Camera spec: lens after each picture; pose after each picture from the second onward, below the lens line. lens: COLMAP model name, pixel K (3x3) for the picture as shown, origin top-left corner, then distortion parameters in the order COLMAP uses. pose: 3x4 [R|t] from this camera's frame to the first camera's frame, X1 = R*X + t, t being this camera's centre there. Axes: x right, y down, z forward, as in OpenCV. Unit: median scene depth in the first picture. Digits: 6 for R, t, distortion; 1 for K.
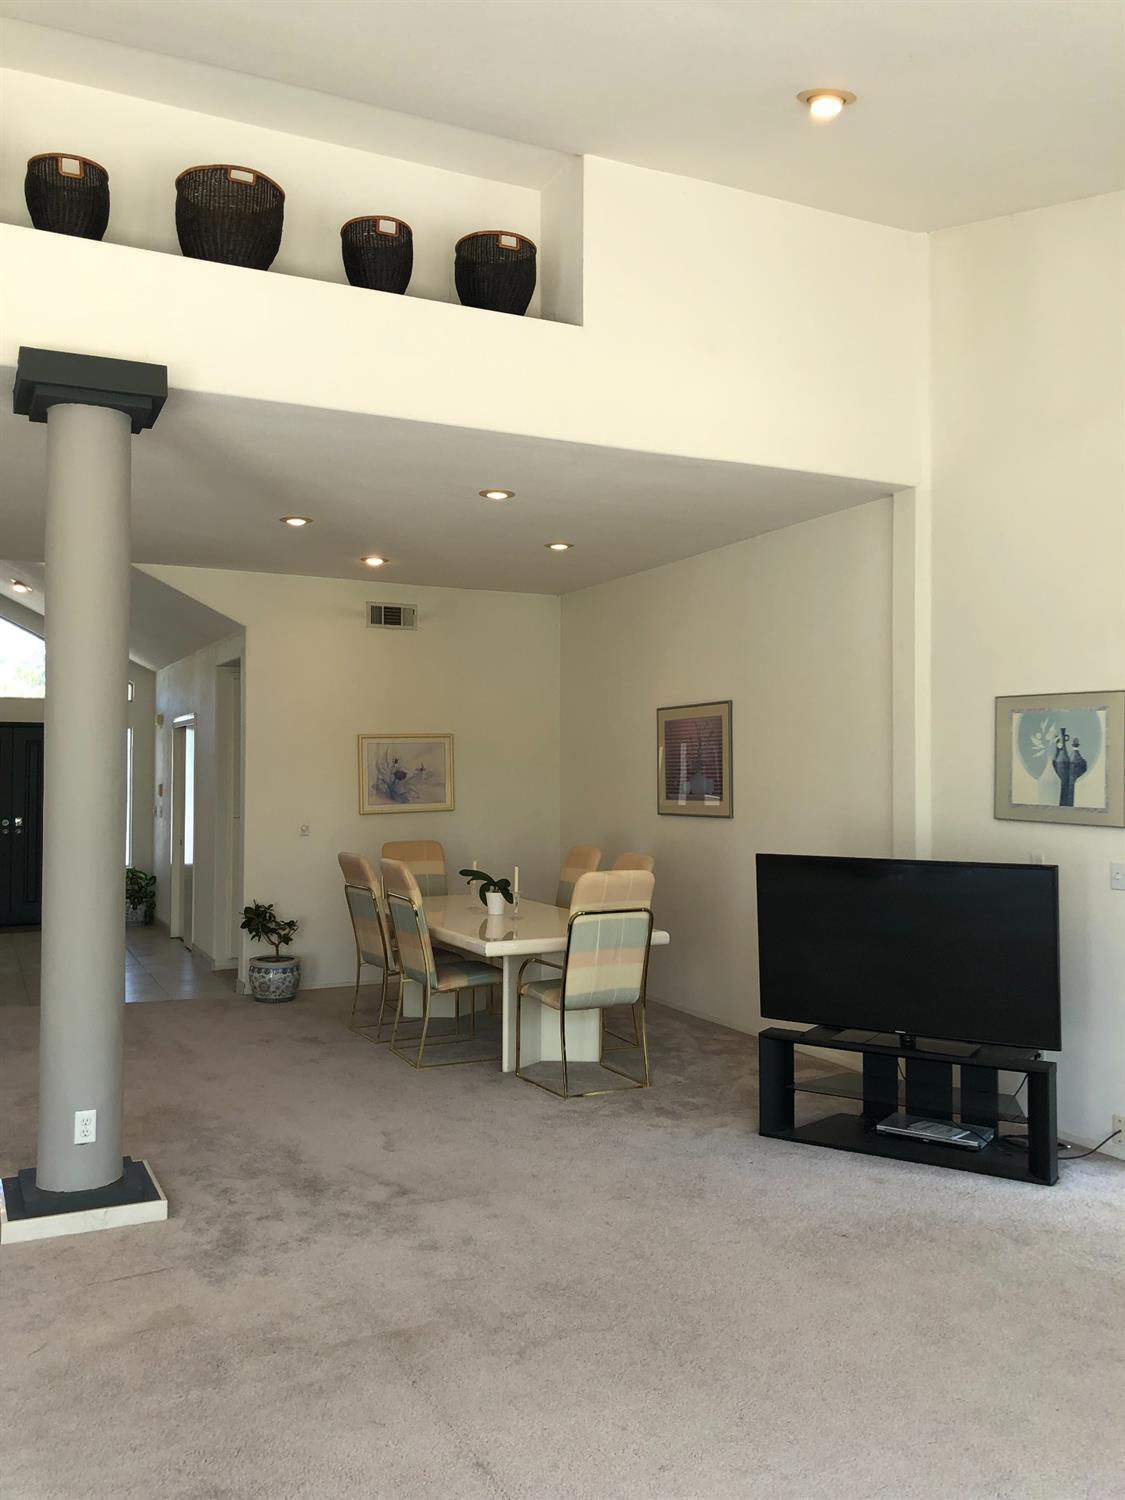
lens RADIAL K [[1214.1, 0, 562.5], [0, 1214.1, 750.0], [0, 0, 1]] dist [0.068993, -0.102022]
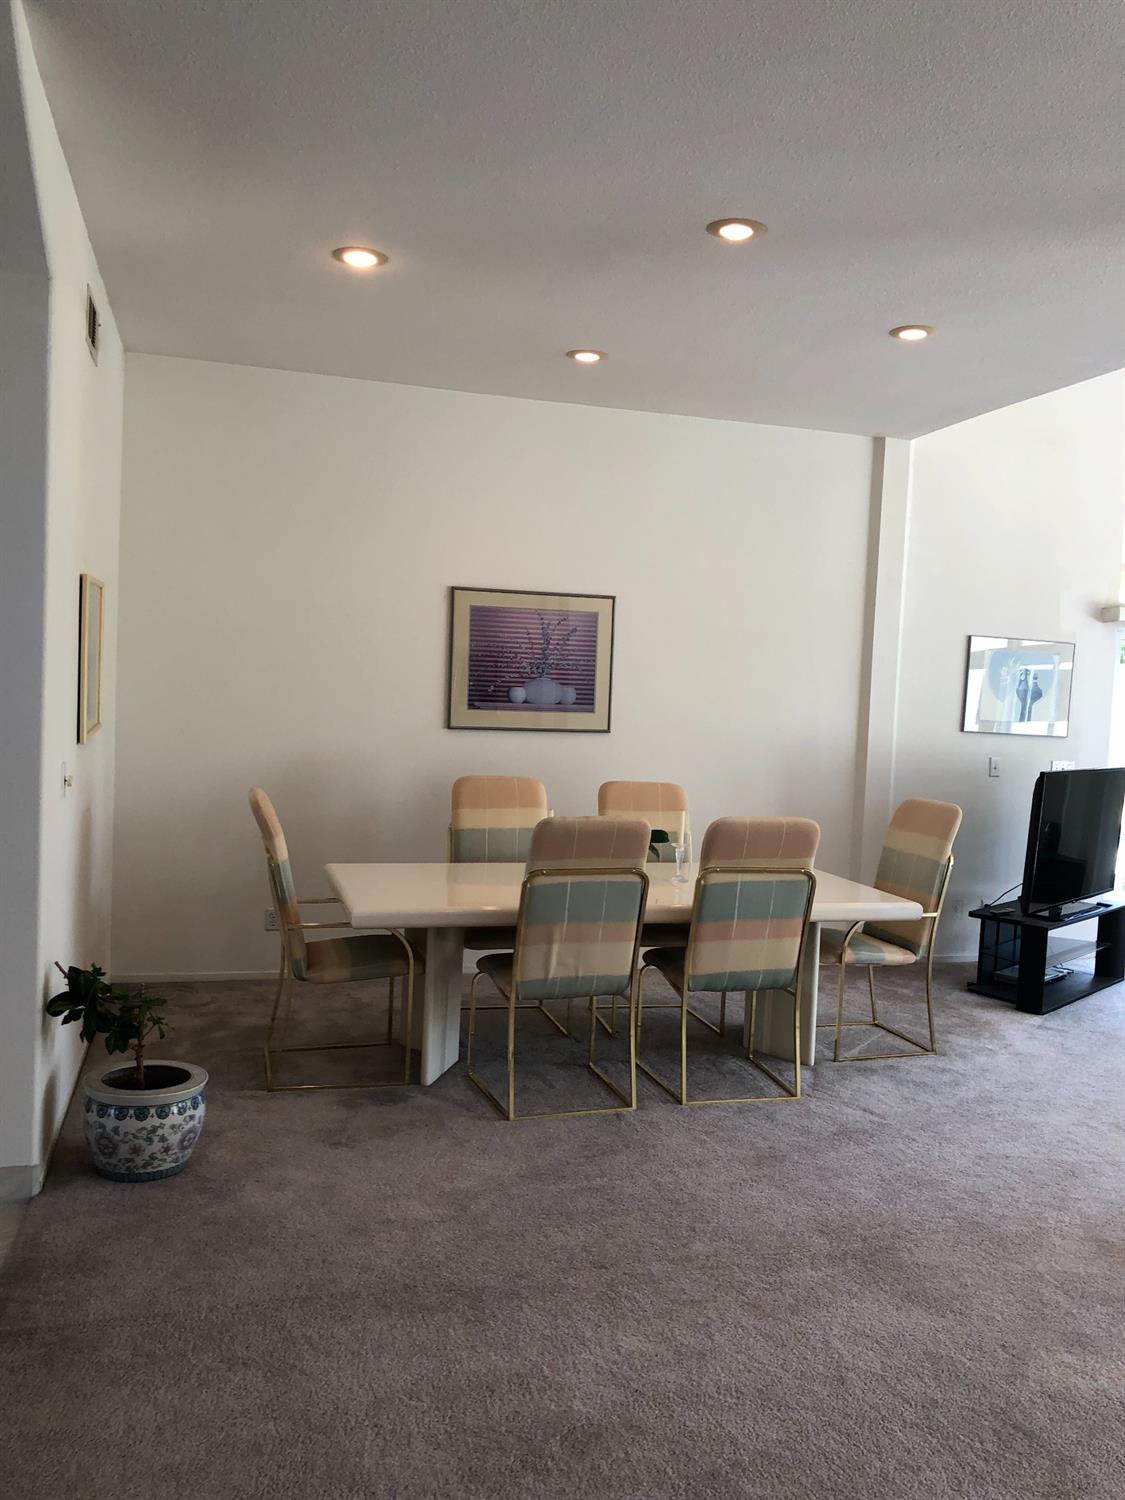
lens RADIAL K [[1214.1, 0, 562.5], [0, 1214.1, 750.0], [0, 0, 1]] dist [0.068993, -0.102022]
pose [[0.191565, -0.042079, 0.980577, -0.907256], [-0.061299, 0.996617, 0.054742, 0.029303], [-0.979564, -0.070595, 0.188338, 1.096938]]
